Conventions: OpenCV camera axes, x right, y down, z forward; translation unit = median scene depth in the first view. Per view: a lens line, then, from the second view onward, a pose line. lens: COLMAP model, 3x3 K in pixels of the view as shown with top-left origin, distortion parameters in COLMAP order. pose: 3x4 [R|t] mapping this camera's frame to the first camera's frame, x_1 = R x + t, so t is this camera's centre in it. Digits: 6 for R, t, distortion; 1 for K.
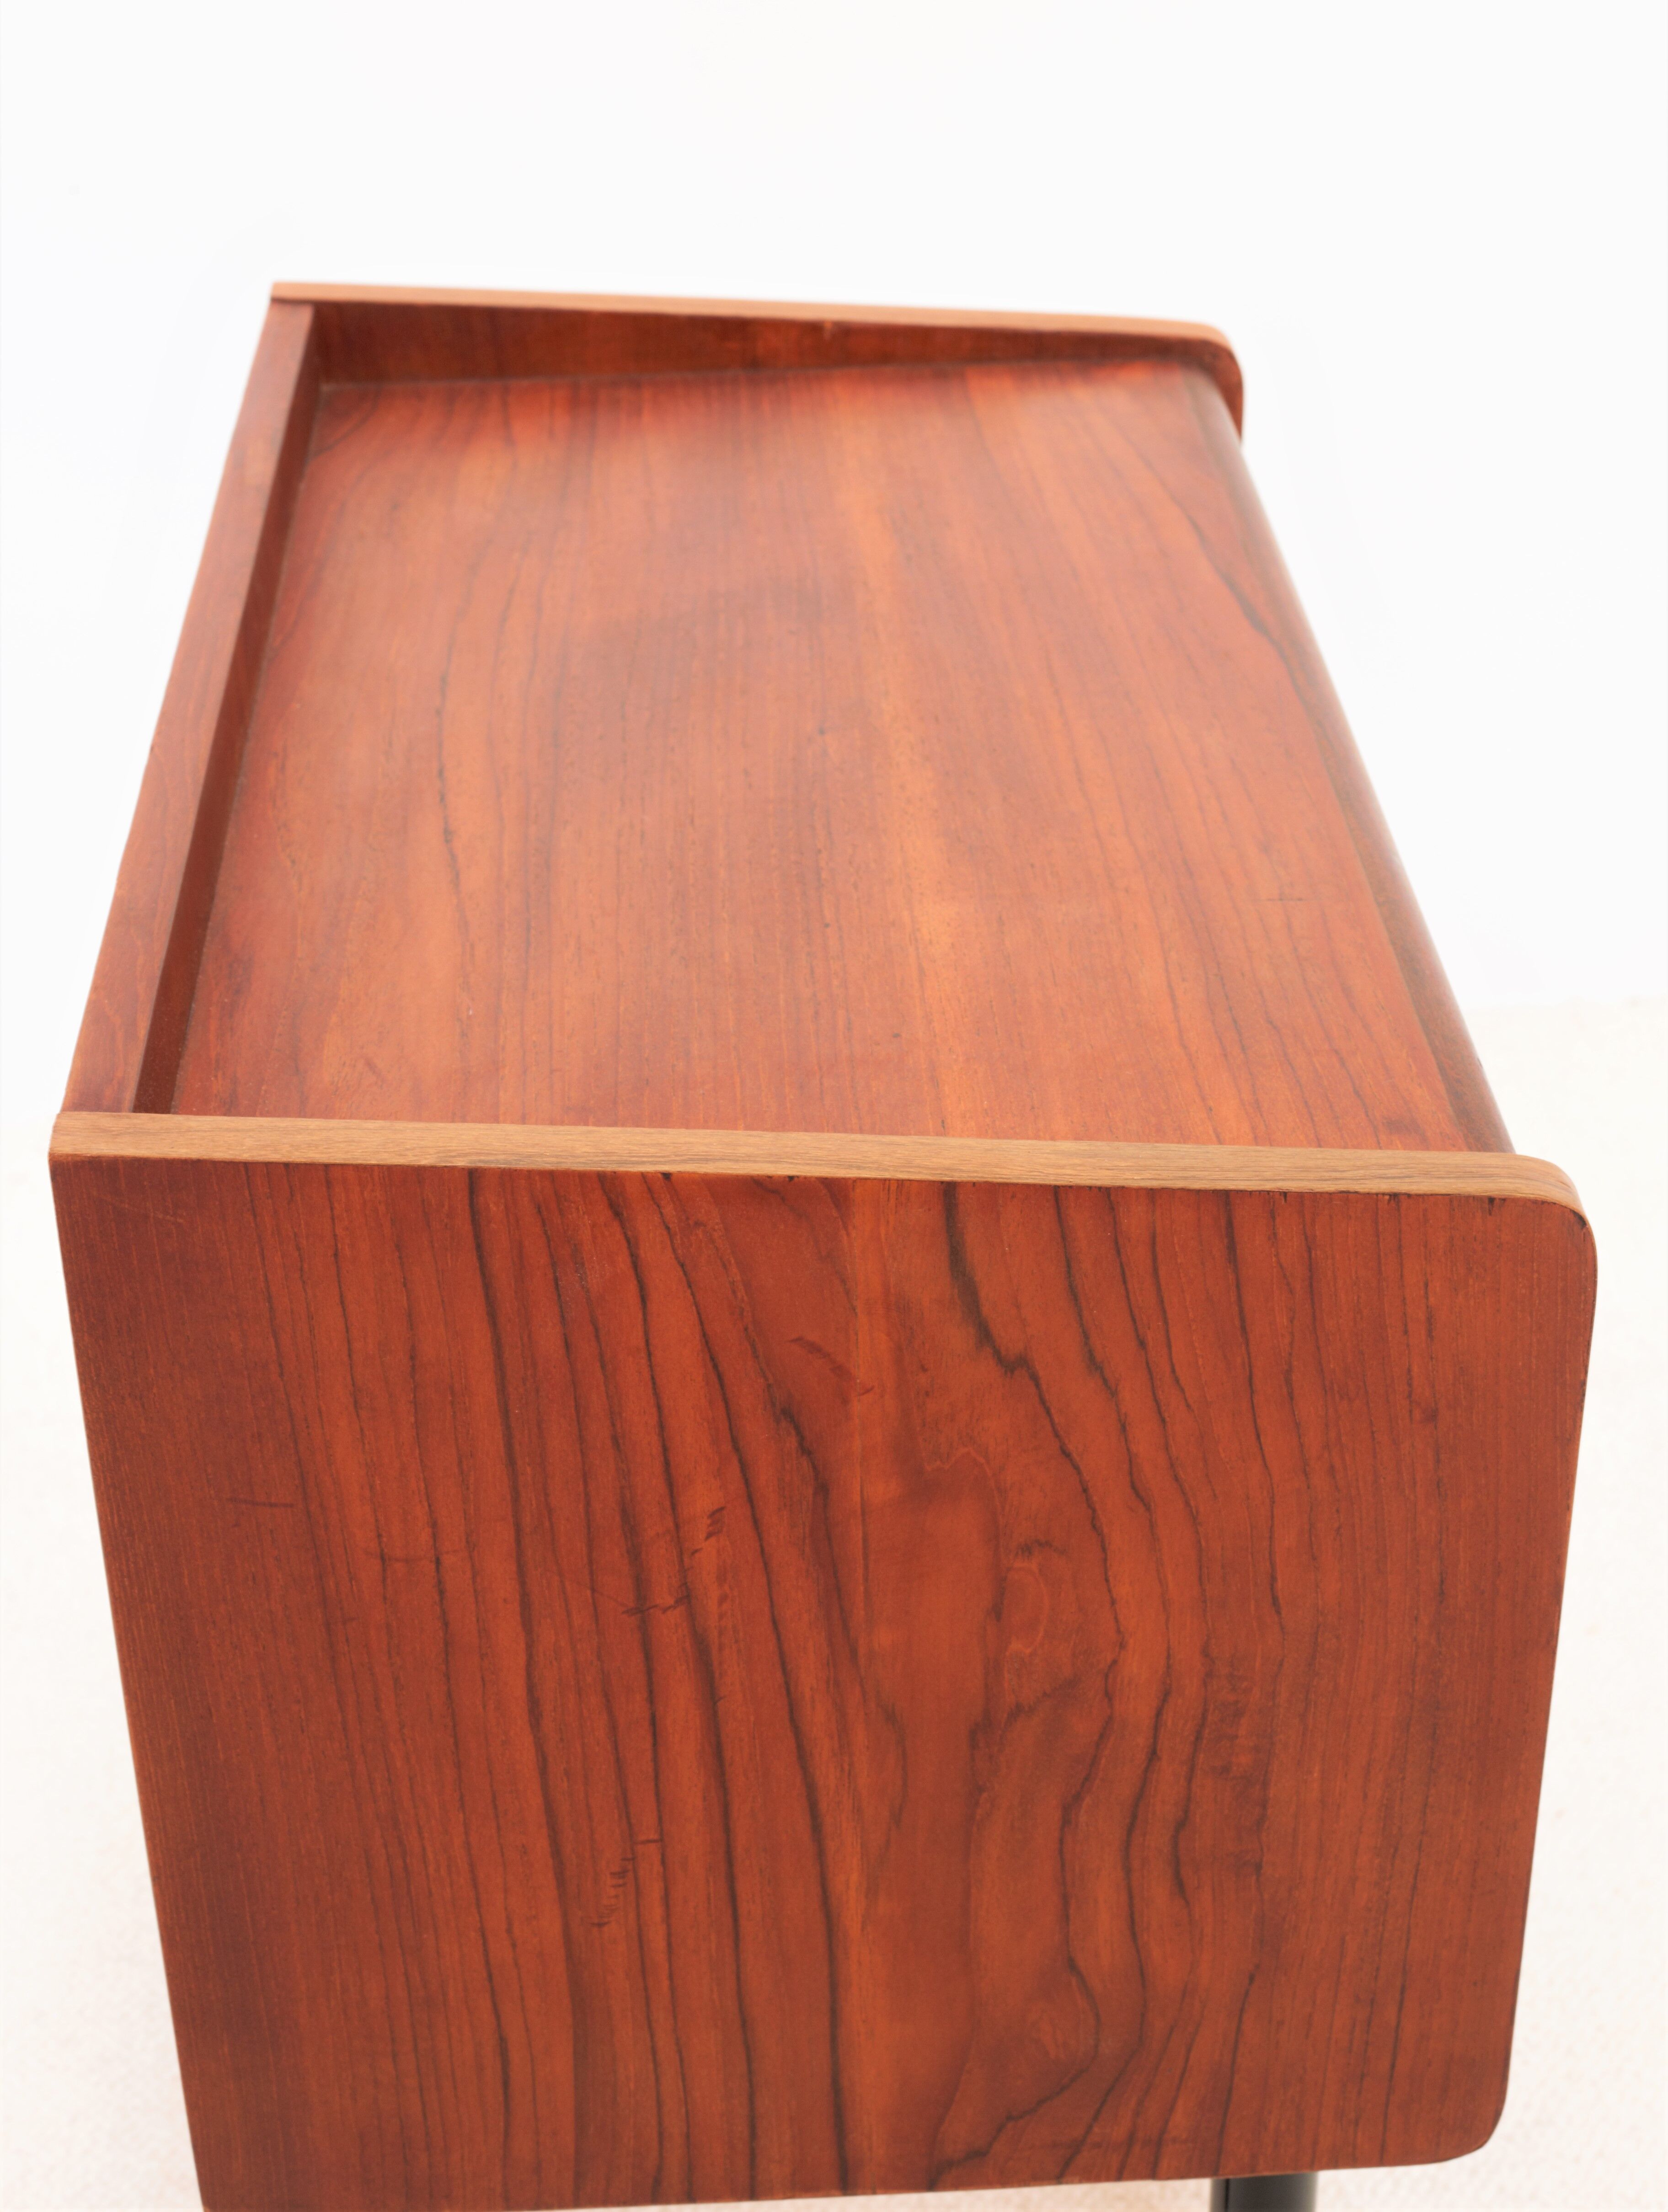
lens RADIAL K [[3838.6, 0, 834.0], [0, 3838.6, 977.2], [0, 0, 1]] dist [-0.130902, 0.000000]
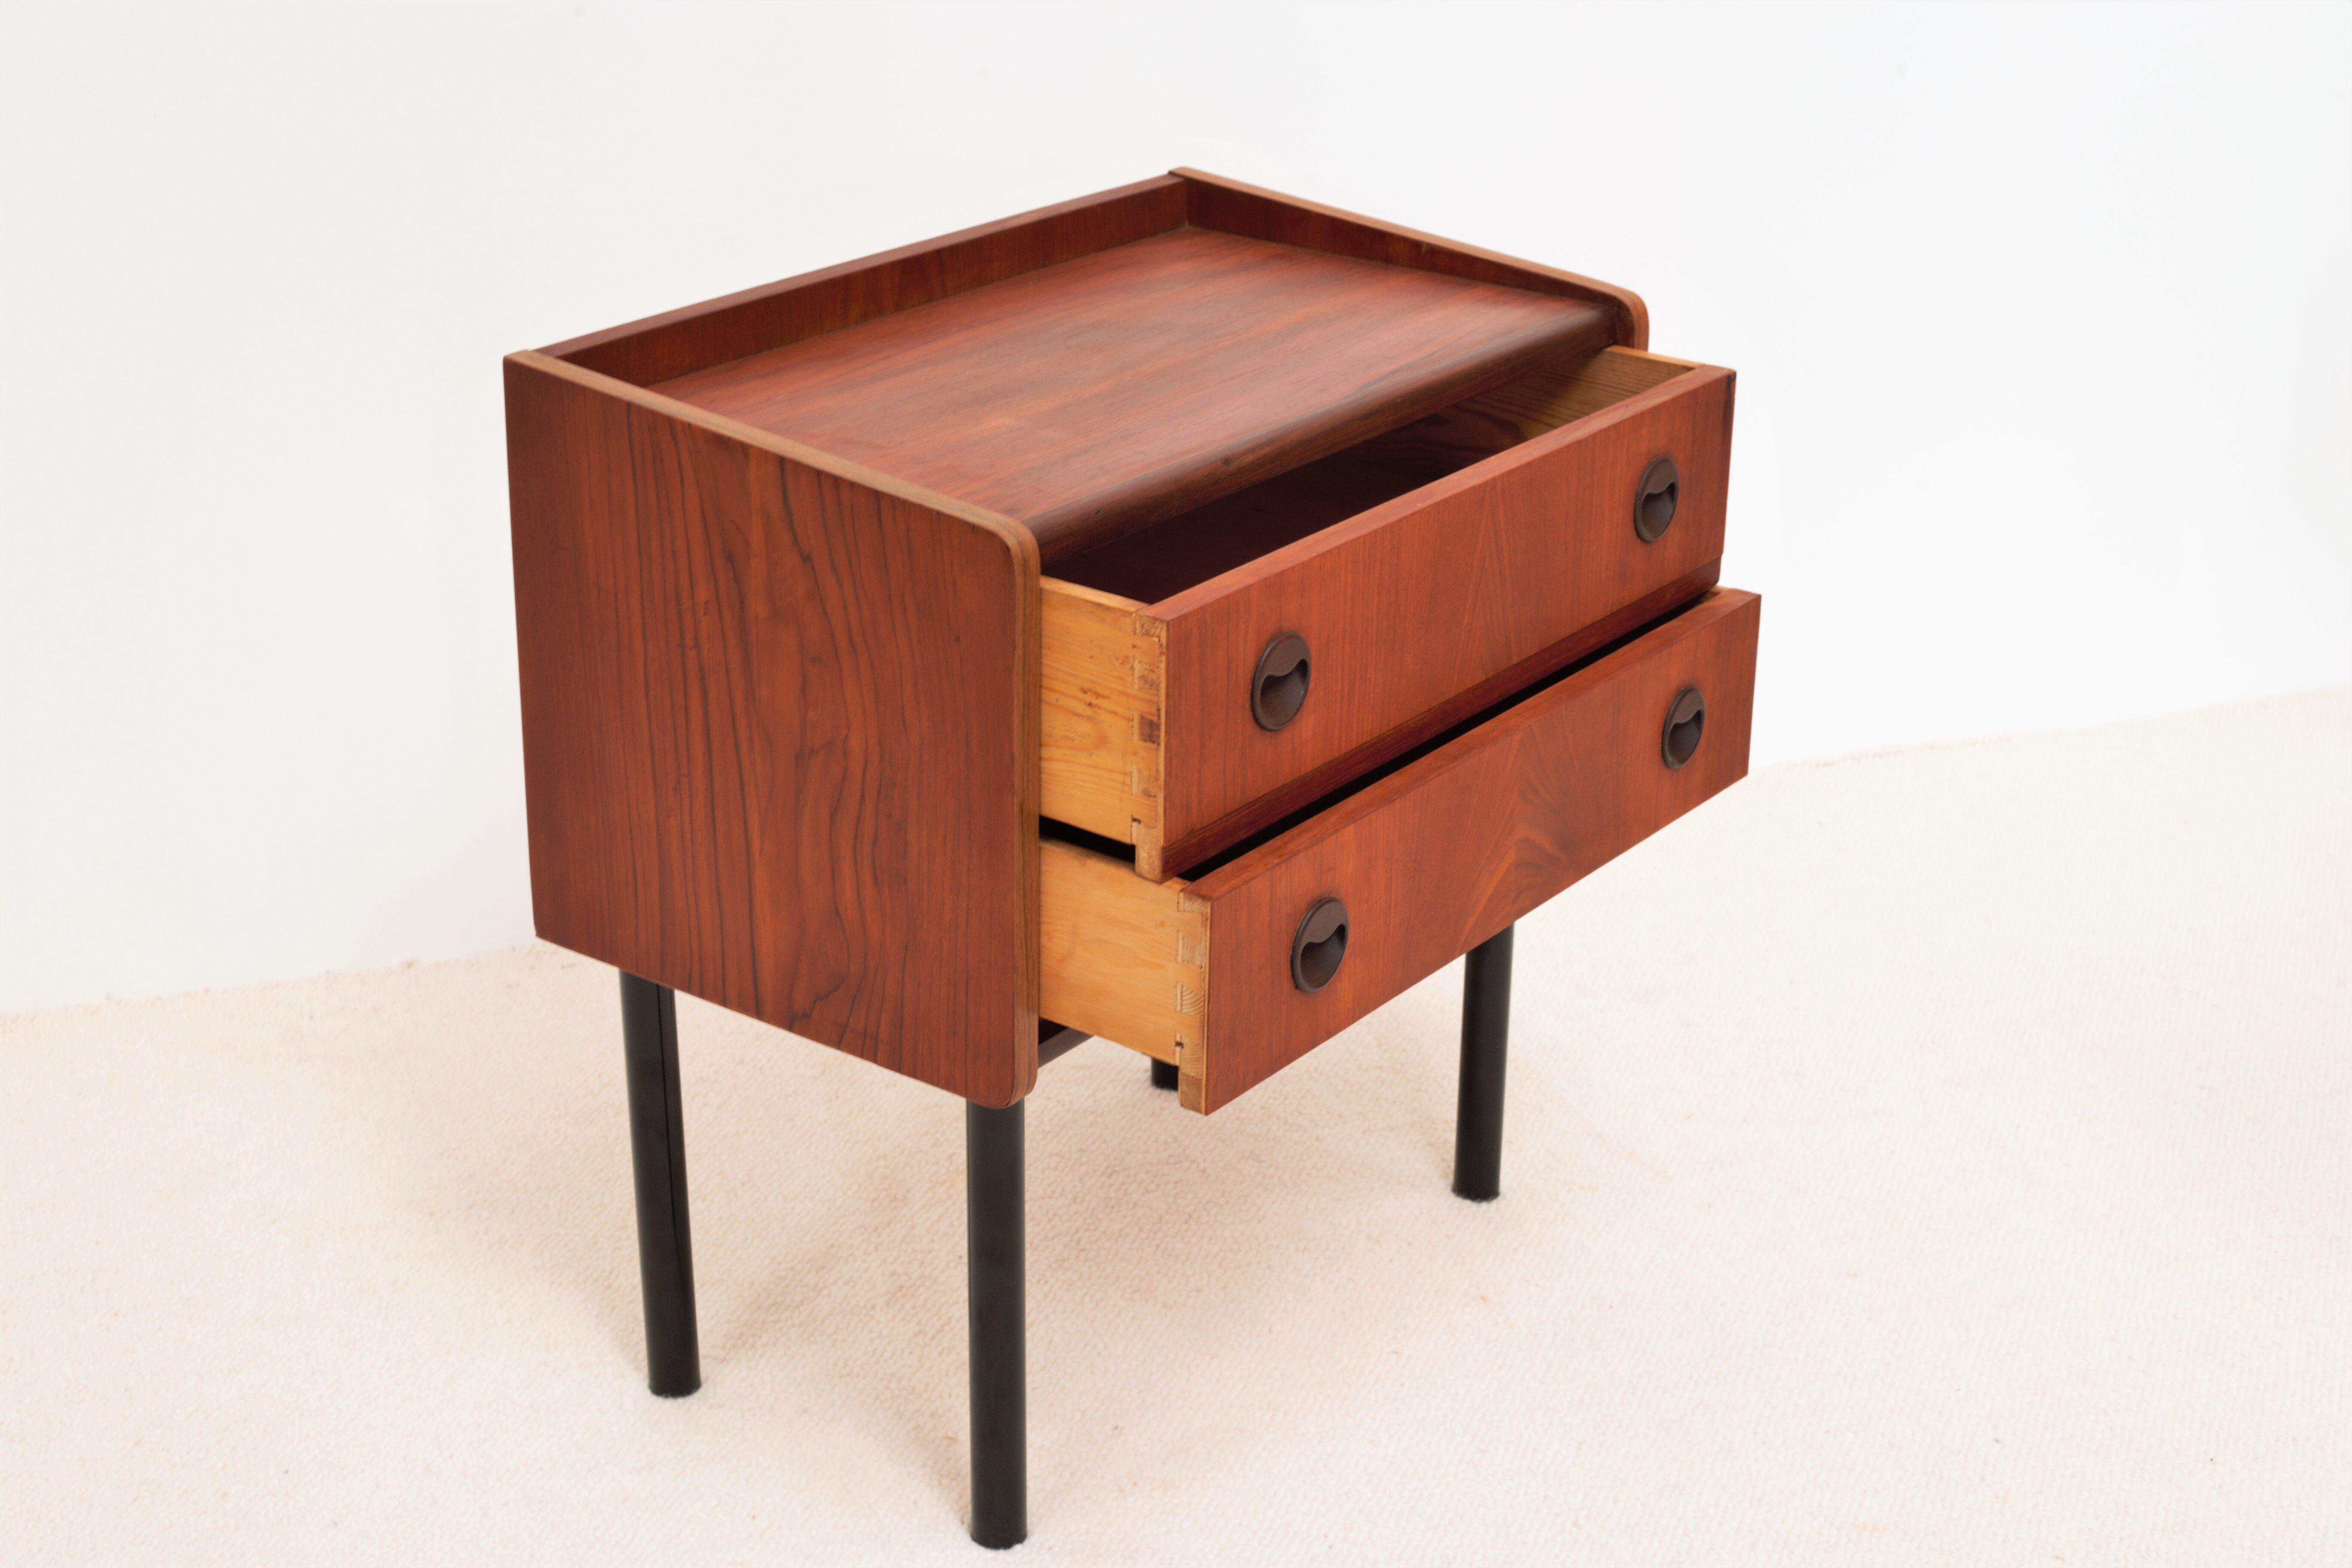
lens RADIAL K [[3518.7, 0, 1169.2], [0, 3518.7, 788.5], [0, 0, 1]] dist [-0.105954, 0.000000]
pose [[0.769511, 0.268367, -0.579510, 1.322865], [-0.331922, 0.943299, -0.003913, 0.155831], [0.545601, 0.195363, 0.814956, -0.452205]]
